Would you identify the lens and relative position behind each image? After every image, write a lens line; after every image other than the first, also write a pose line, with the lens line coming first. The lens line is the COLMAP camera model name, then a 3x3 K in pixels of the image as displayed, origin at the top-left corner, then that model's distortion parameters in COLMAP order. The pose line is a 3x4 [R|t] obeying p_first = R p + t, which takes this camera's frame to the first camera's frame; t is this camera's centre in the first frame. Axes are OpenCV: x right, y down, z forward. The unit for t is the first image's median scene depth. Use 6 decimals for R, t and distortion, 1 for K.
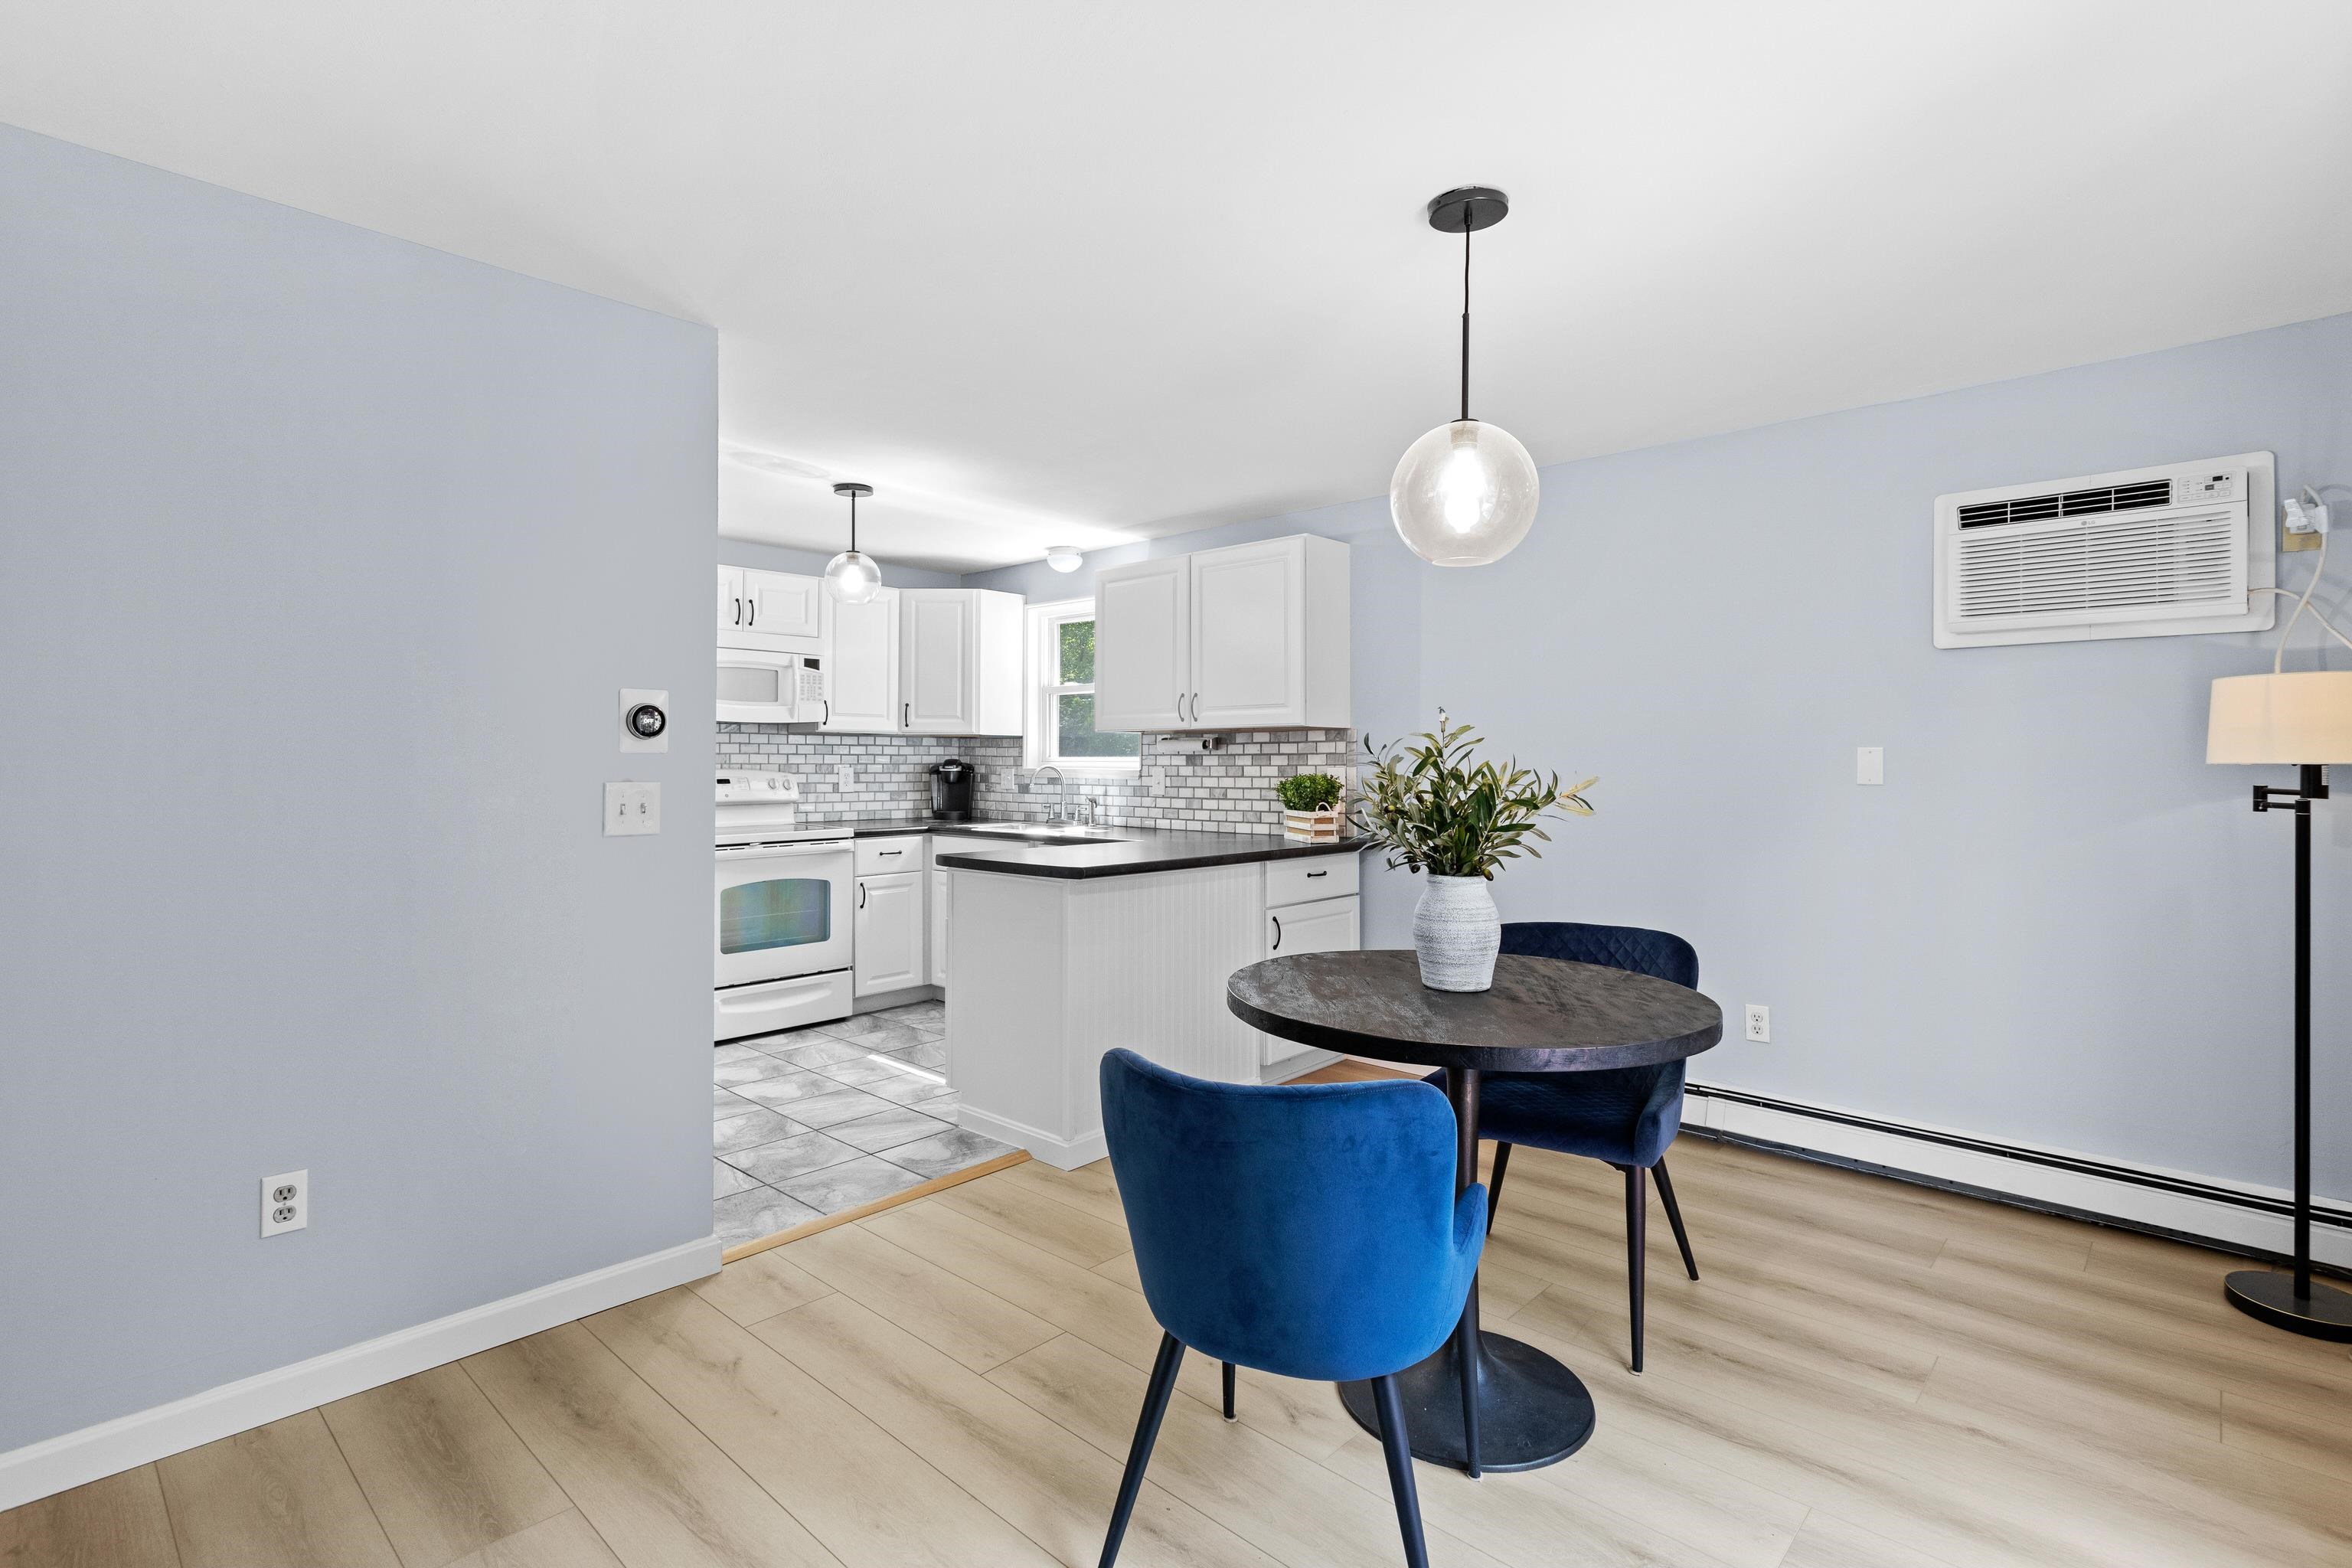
lens RADIAL K [[1121.1, 0, 1191.4], [0, 1121.1, 759.4], [0, 0, 1]] dist [-0.001021, 0.004497]
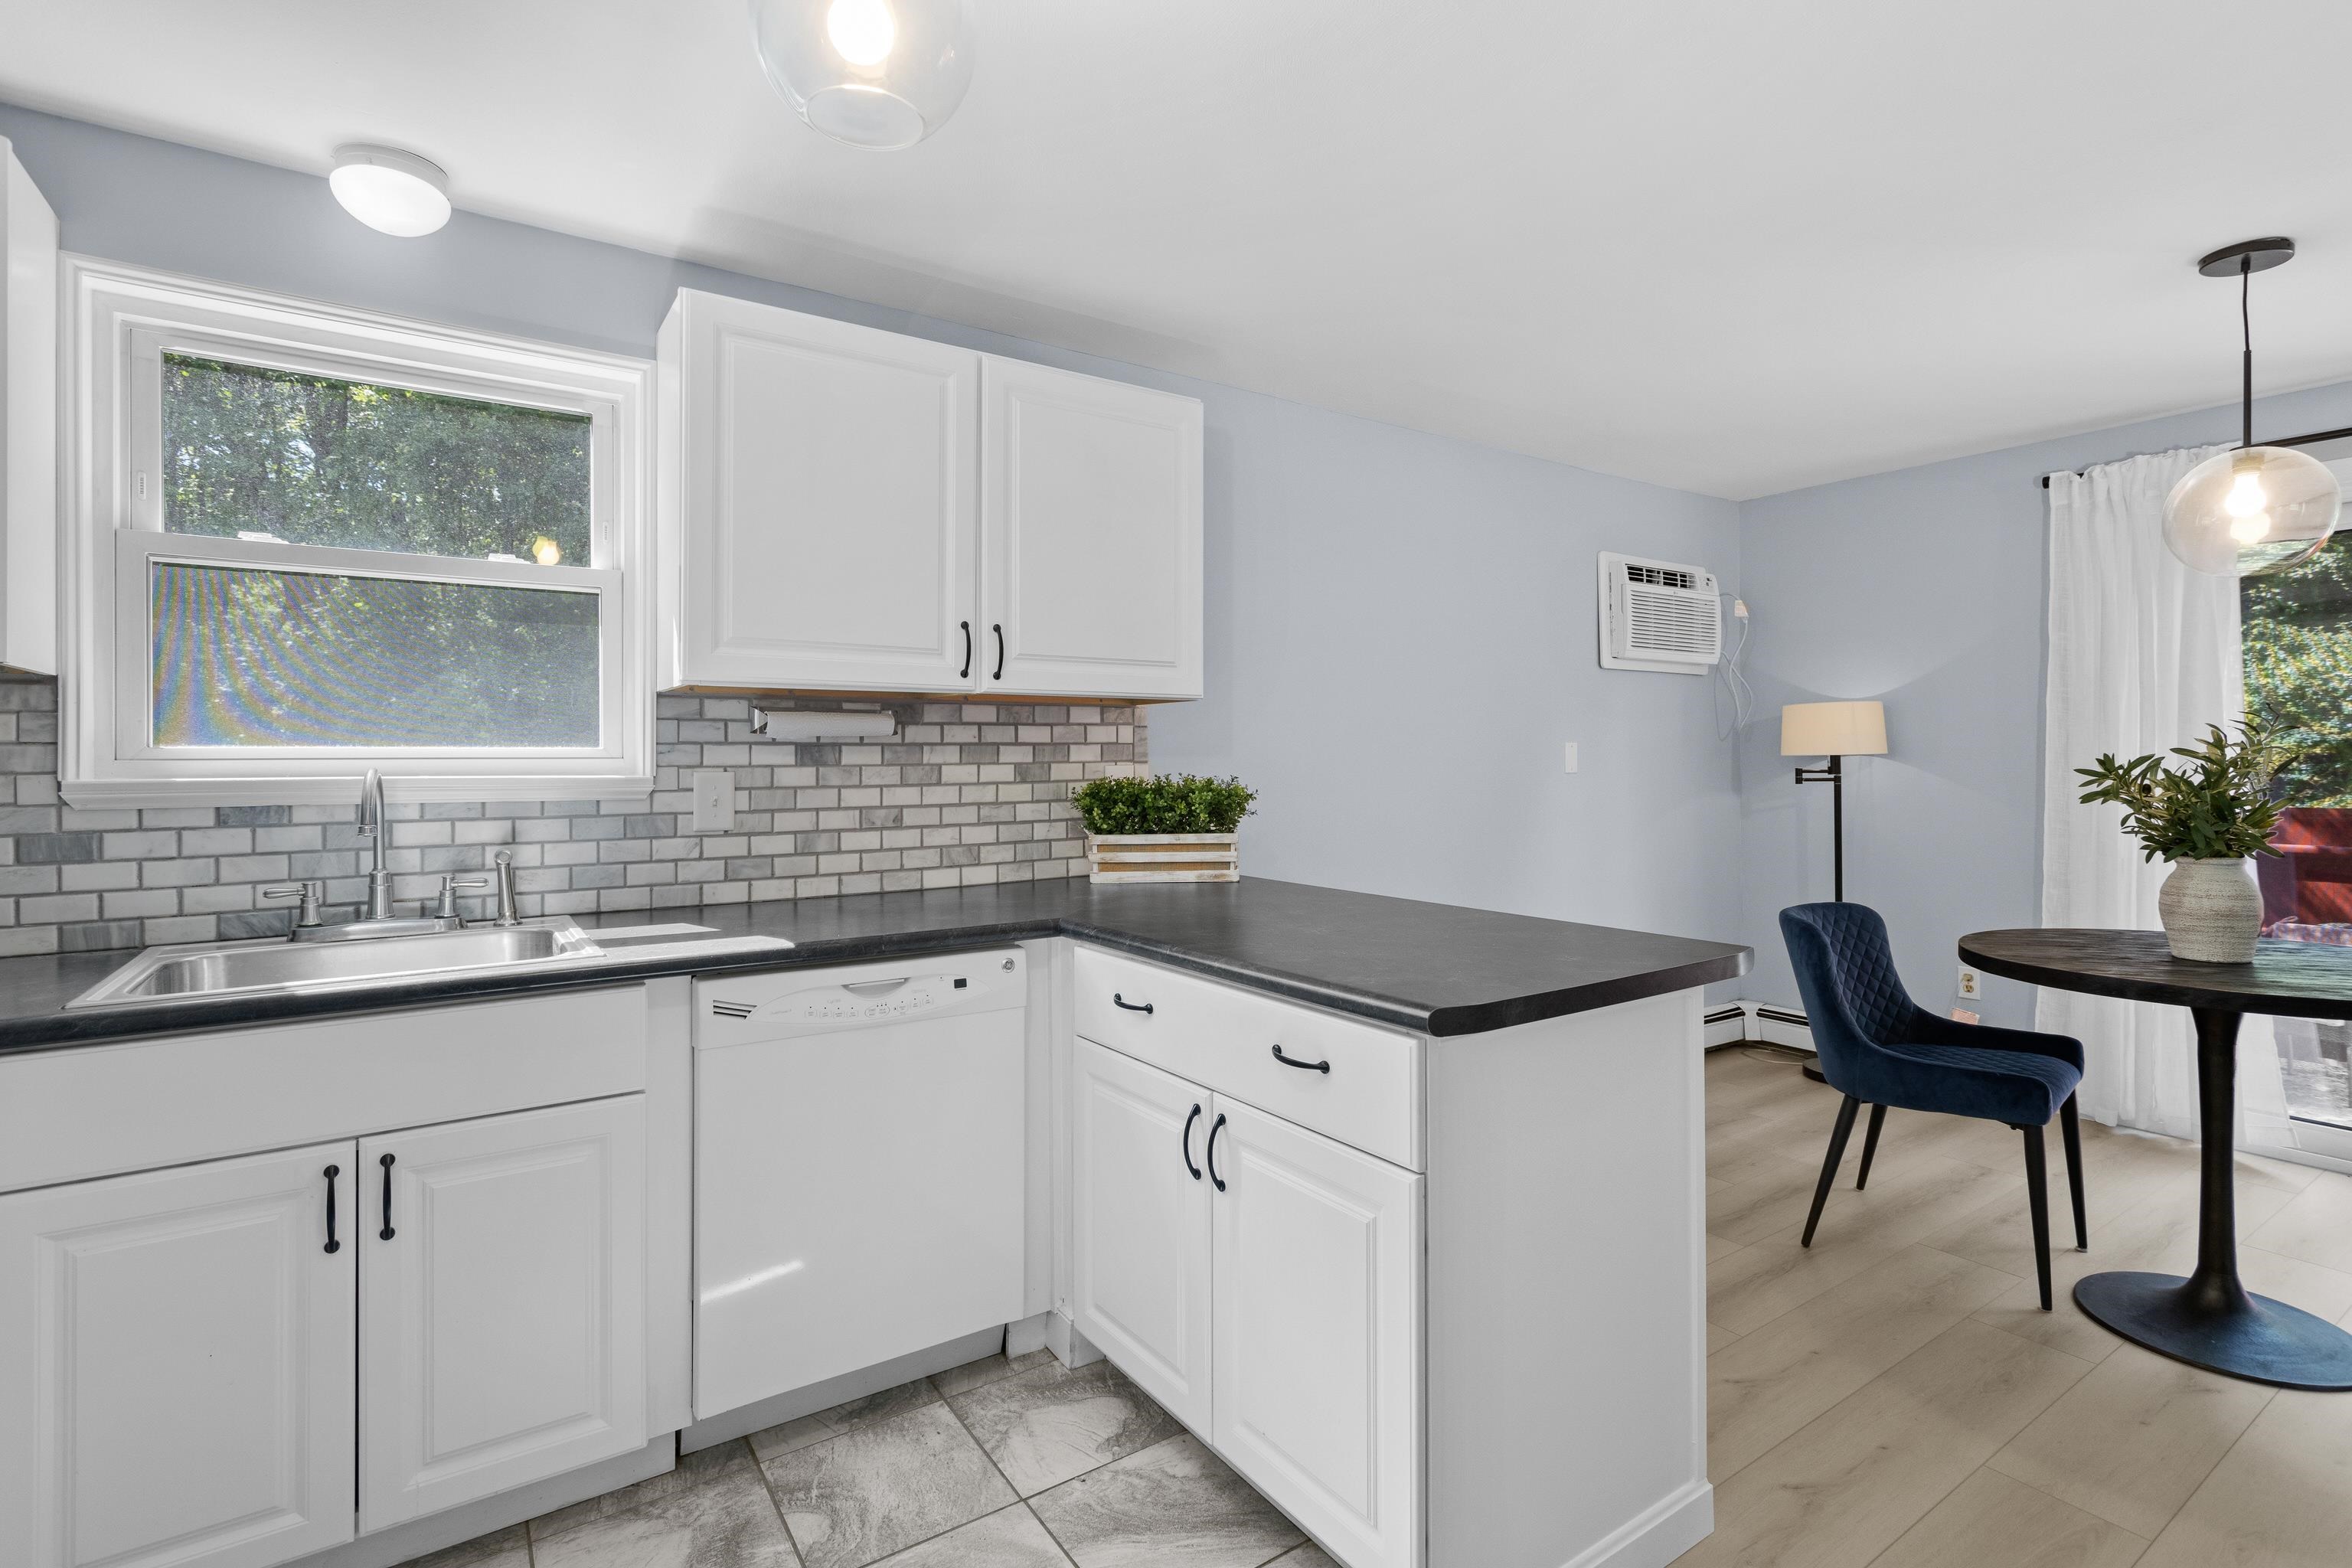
lens RADIAL K [[1121.1, 0, 1192.2], [0, 1121.1, 755.6], [0, 0, 1]] dist [-0.001021, 0.004497]
pose [[0.218372, -0.001042, 0.975865, -0.425831], [0.001003, 0.999999, 0.000844, 0.001001], [-0.975865, 0.000794, 0.218373, 0.704559]]
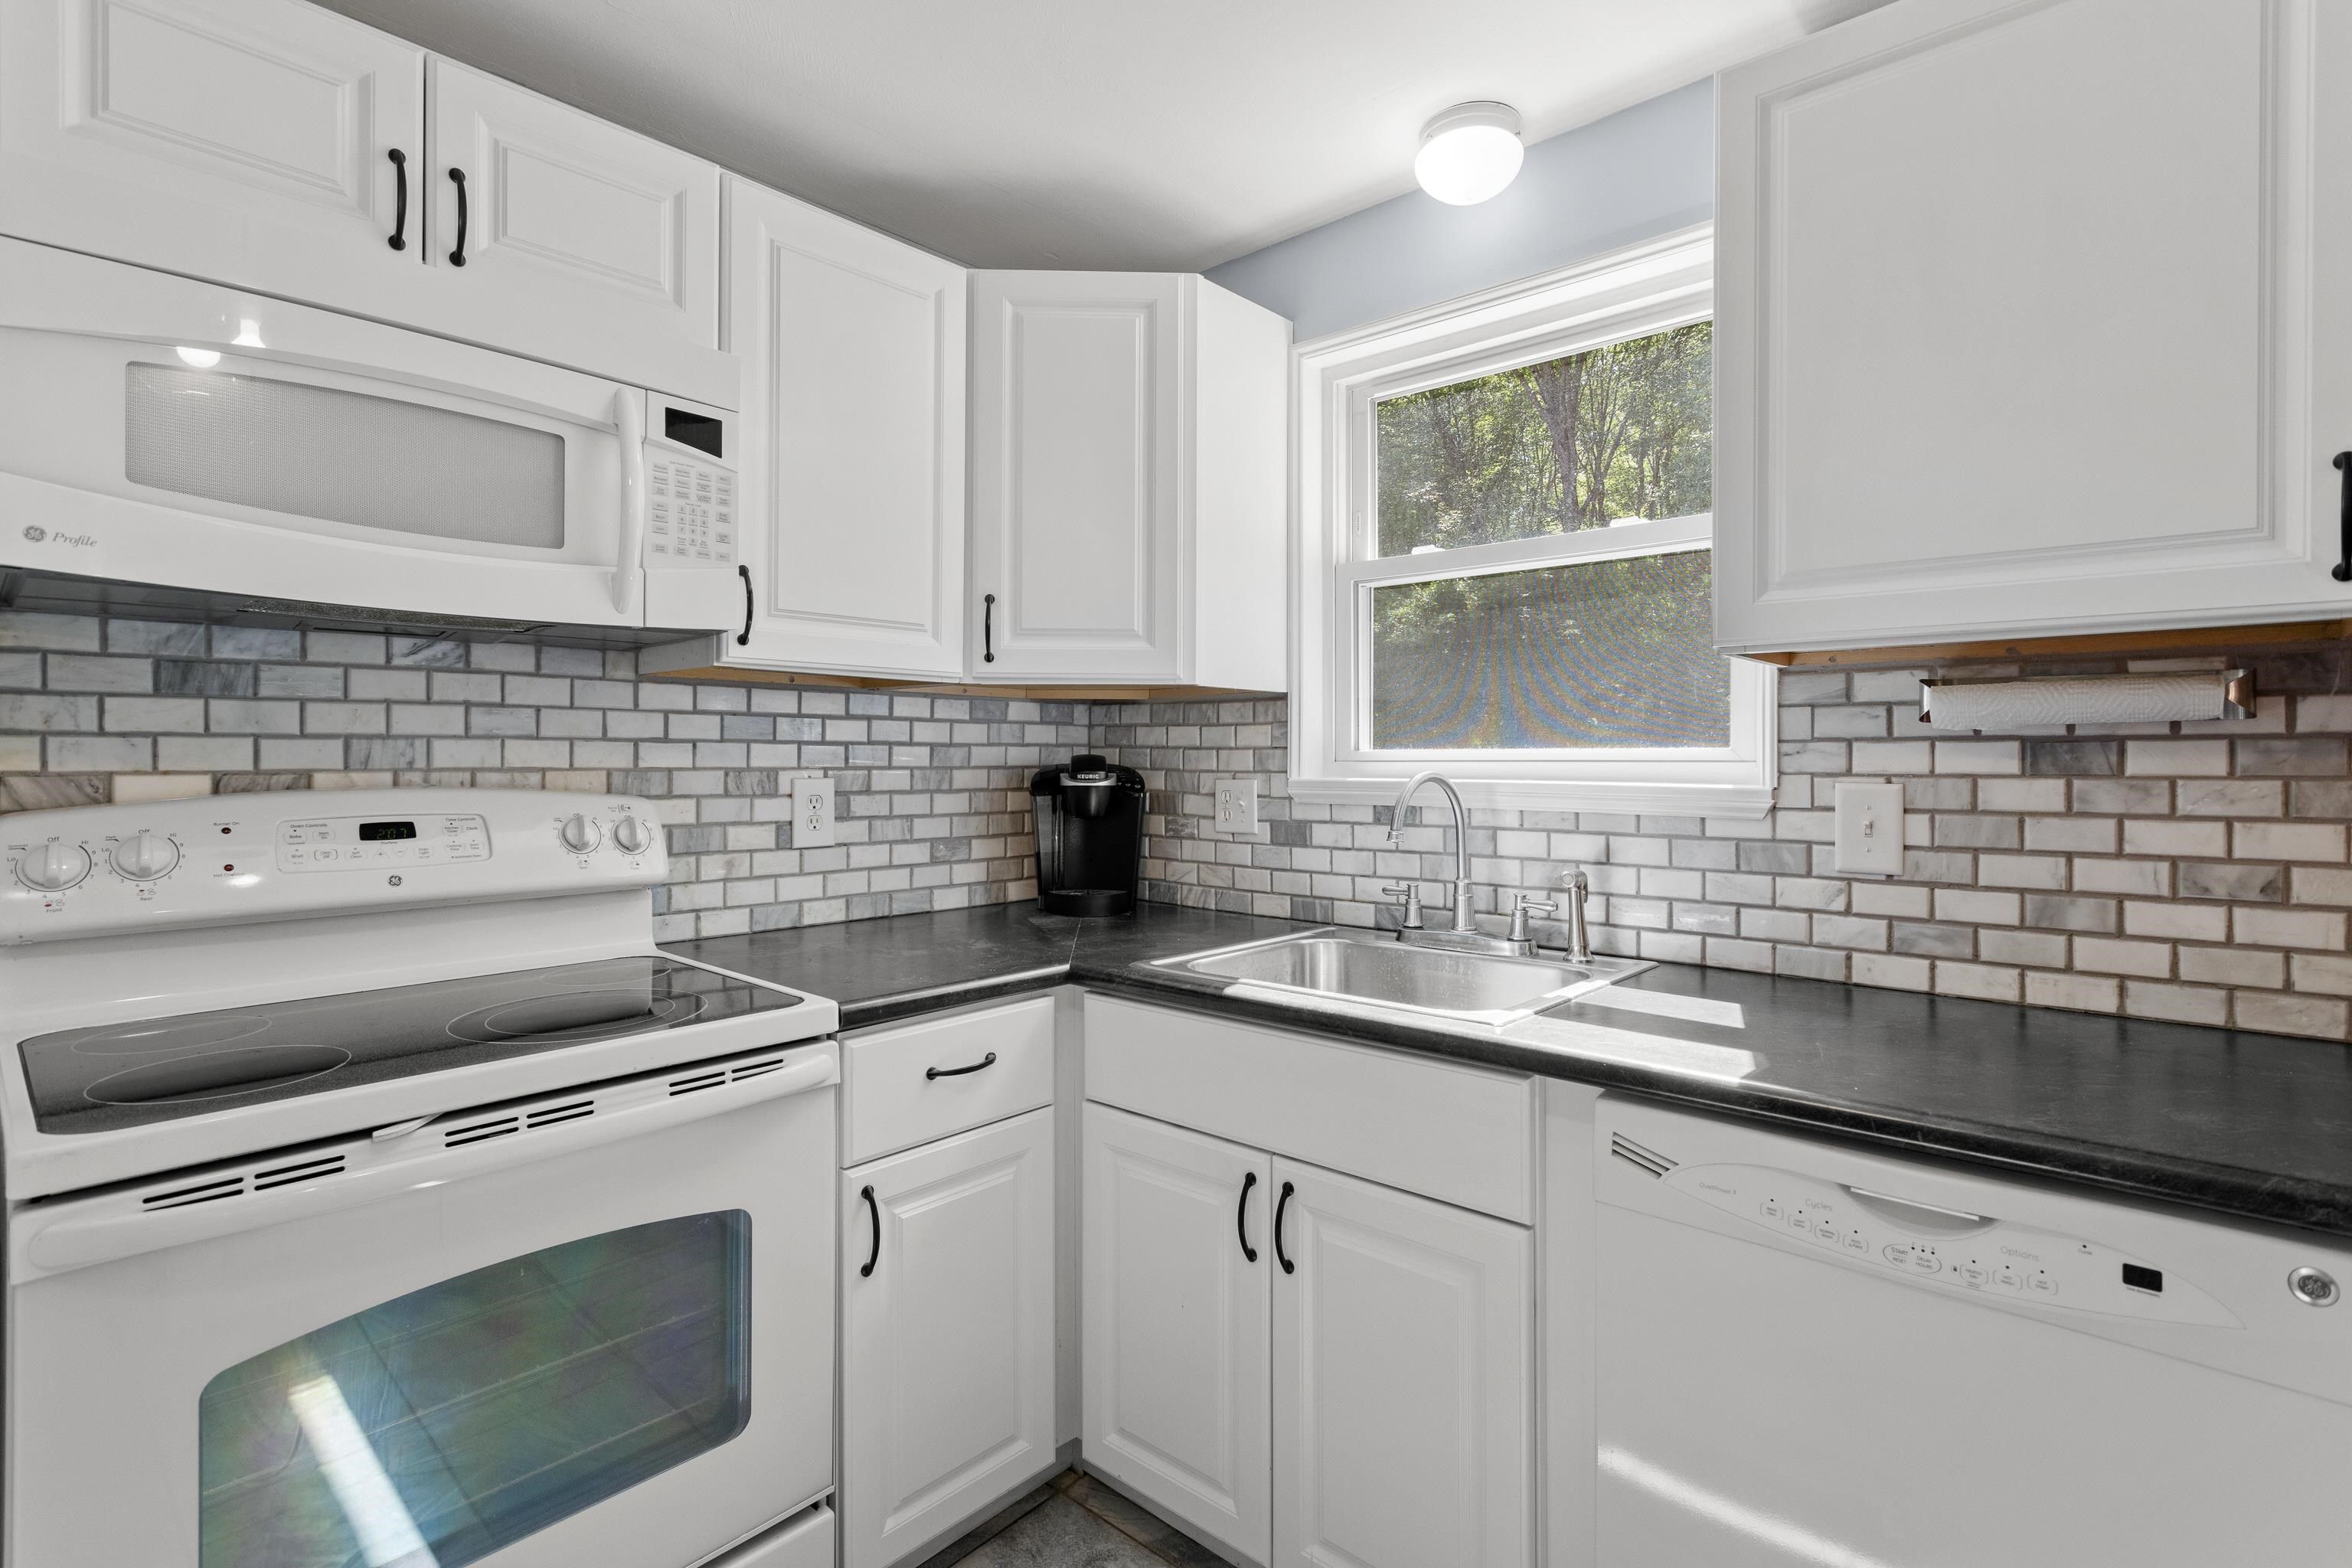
lens RADIAL K [[1121.1, 0, 1183.0], [0, 1121.1, 753.9], [0, 0, 1]] dist [-0.001021, 0.004497]
pose [[0.999881, -0.001222, 0.015400, -0.213181], [0.001265, 0.999995, -0.002784, 0.000603], [-0.015396, 0.002803, 0.999878, 0.698406]]
